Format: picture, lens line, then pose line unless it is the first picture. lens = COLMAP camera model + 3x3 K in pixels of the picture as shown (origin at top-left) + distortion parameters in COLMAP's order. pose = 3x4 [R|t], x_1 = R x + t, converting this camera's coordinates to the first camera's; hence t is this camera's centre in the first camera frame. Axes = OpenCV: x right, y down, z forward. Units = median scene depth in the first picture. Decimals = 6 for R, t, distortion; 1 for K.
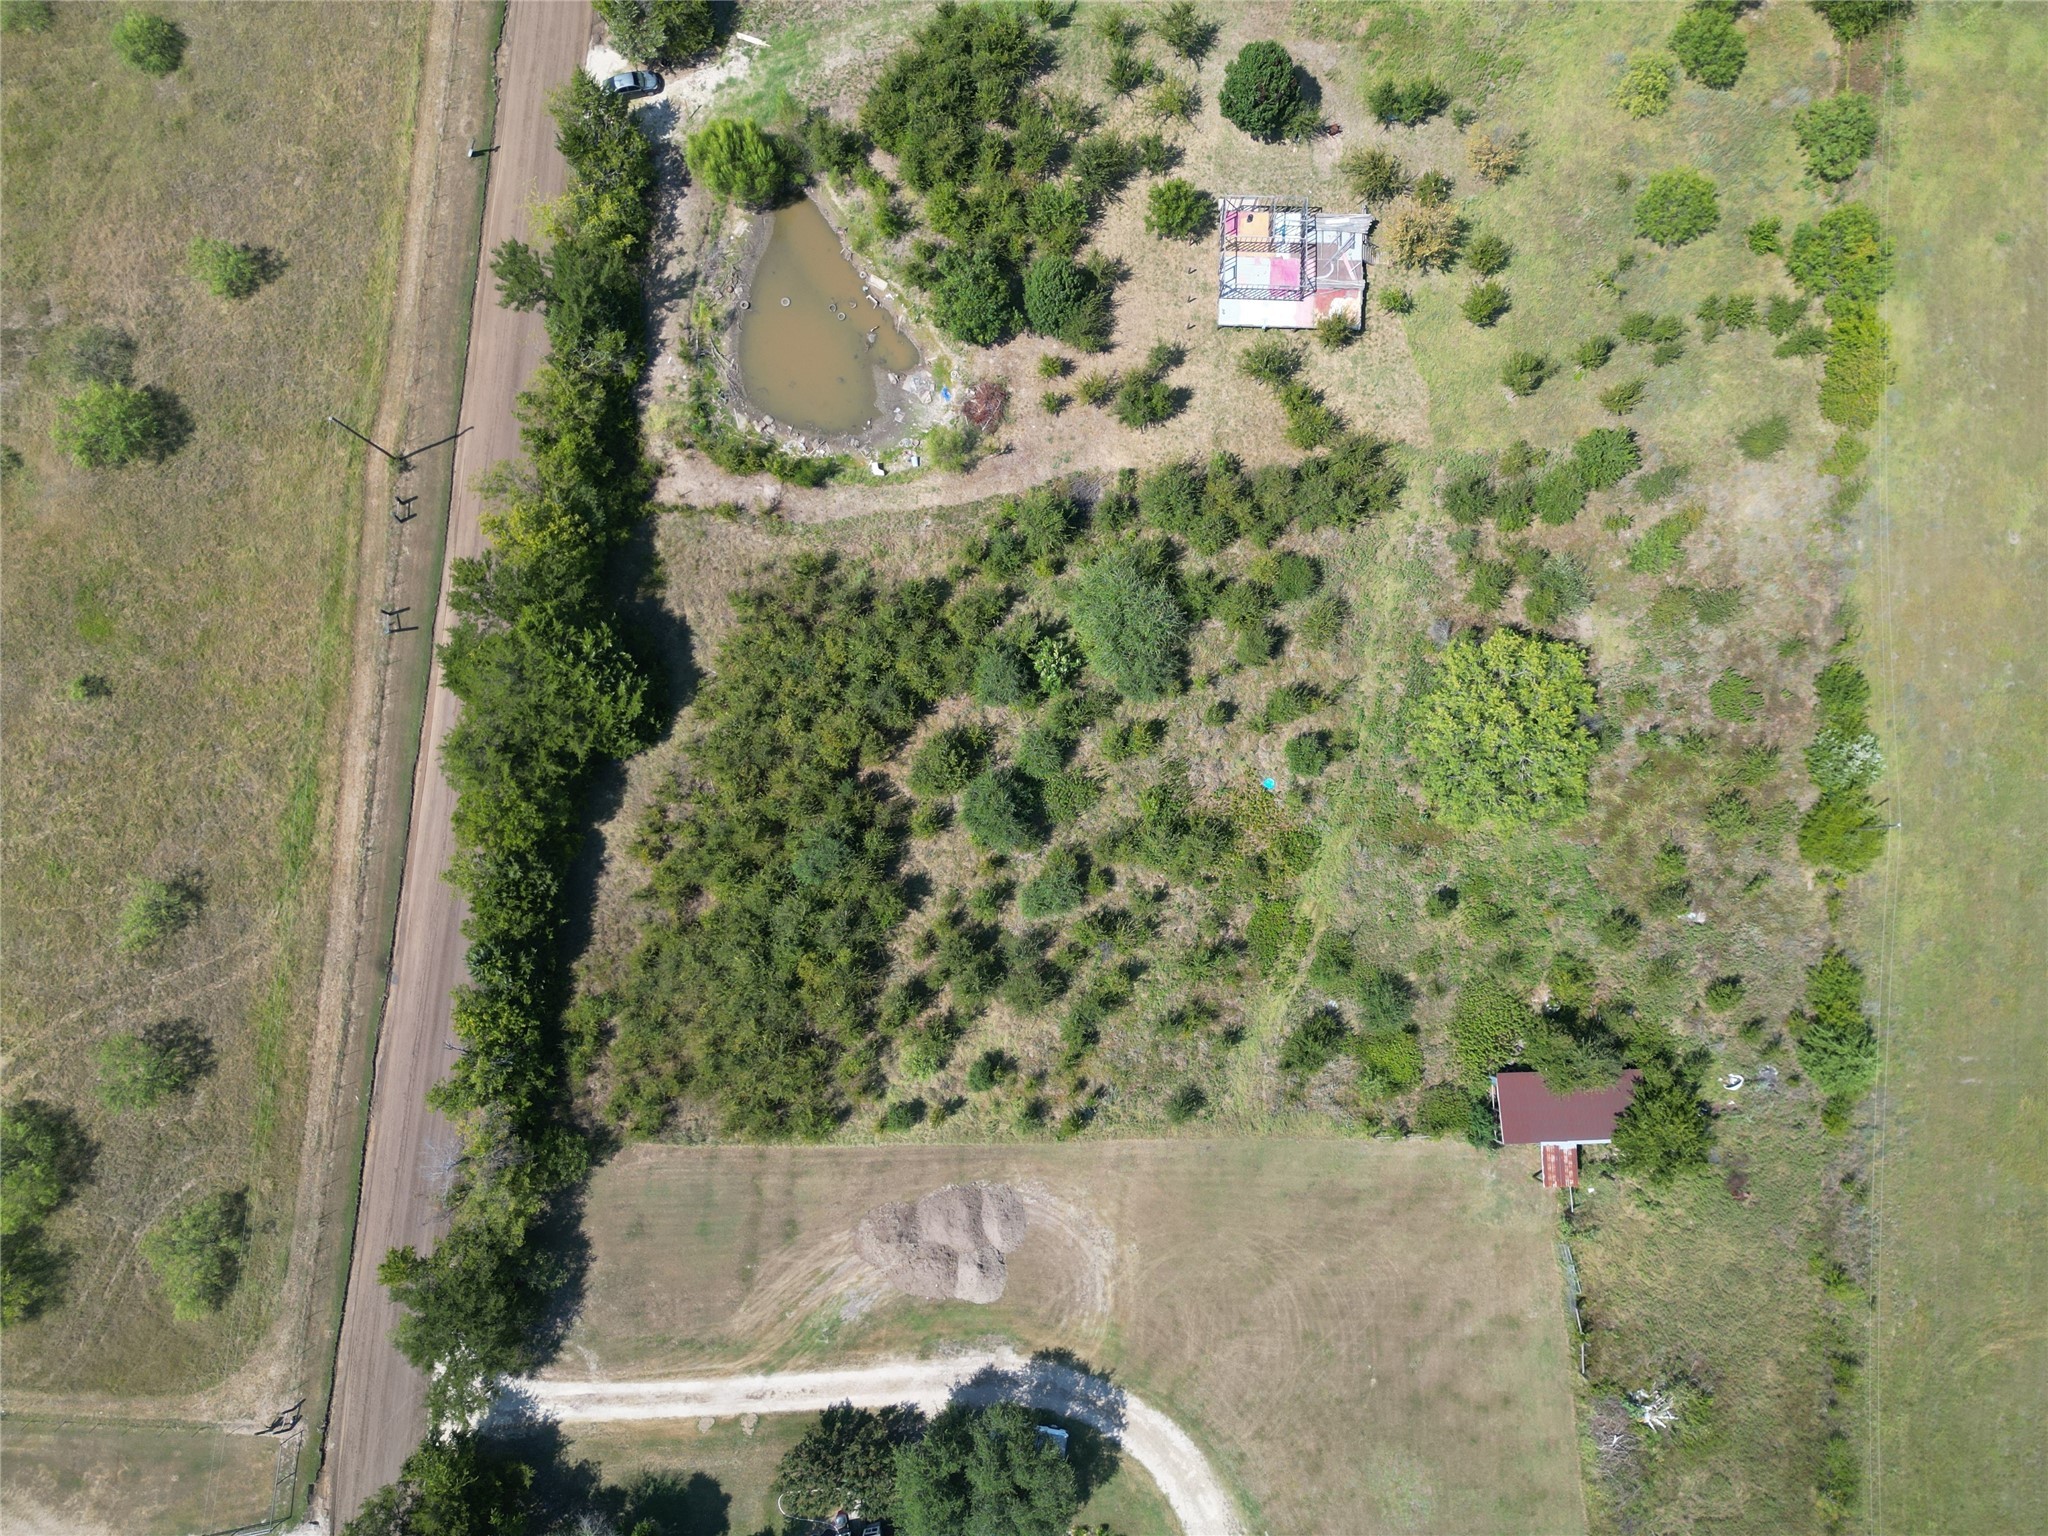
lens RADIAL K [[1429.9, 0, 1018.7], [0, 1429.9, 771.1], [0, 0, 1]] dist [0.073798, -0.069607]
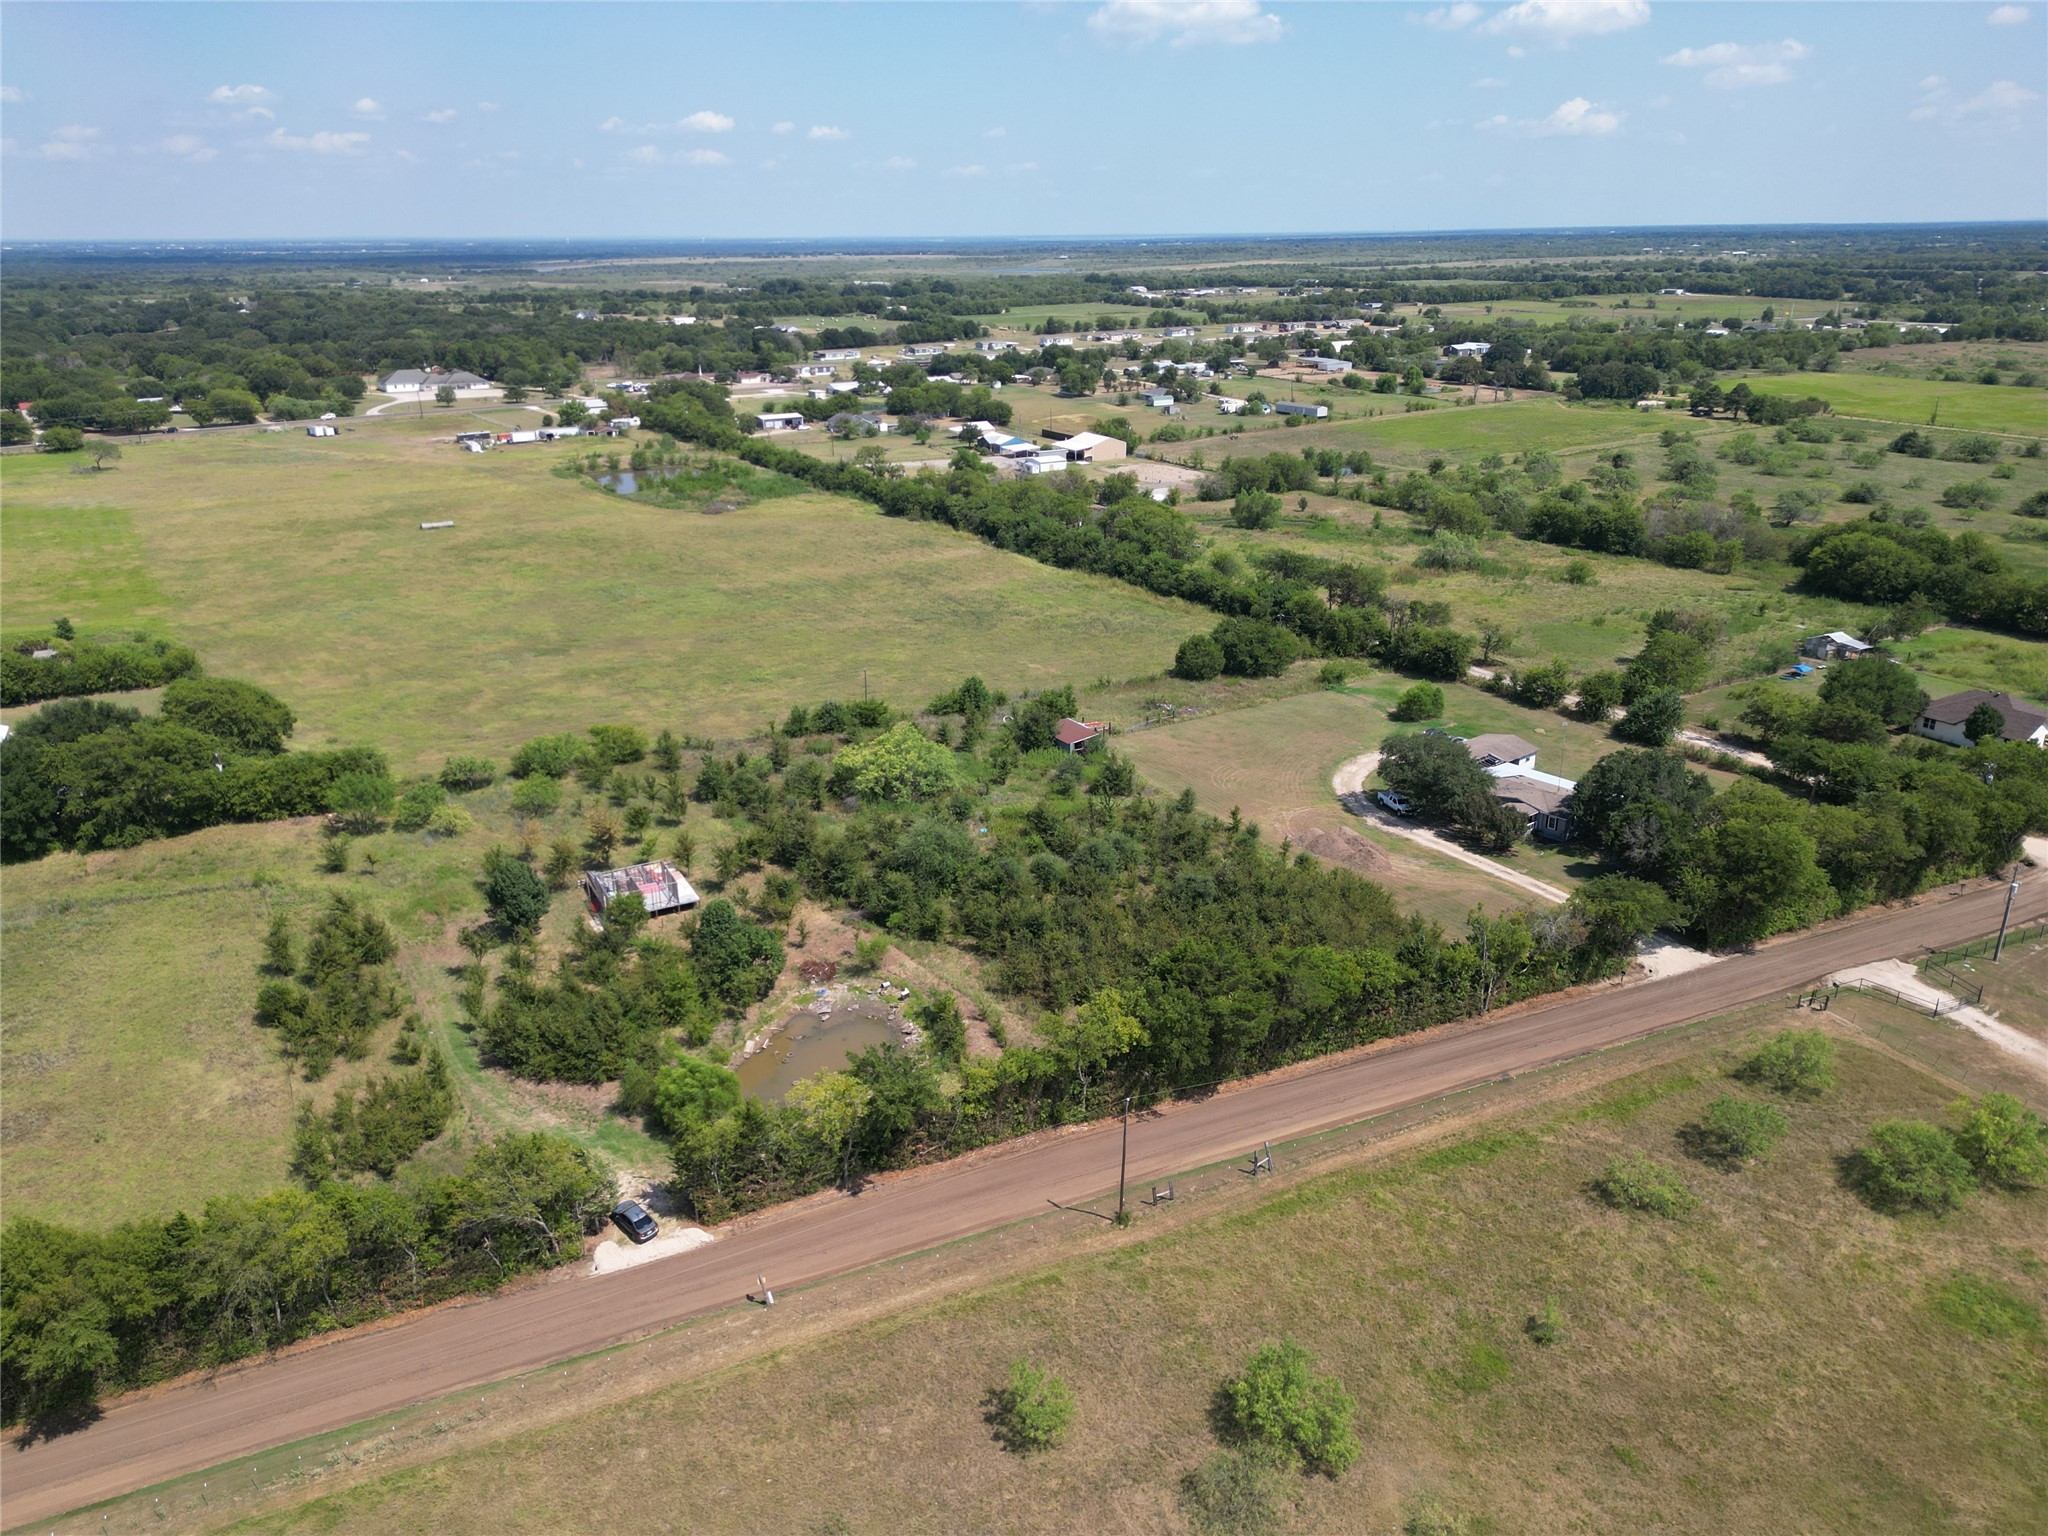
lens RADIAL K [[1429.9, 0, 1018.7], [0, 1429.9, 771.1], [0, 0, 1]] dist [0.073798, -0.069607]
pose [[-0.494180, -0.312766, 0.811150, -1.086002], [0.865798, -0.092687, 0.491735, -0.718620], [-0.078615, 0.945297, 0.316596, 0.450962]]
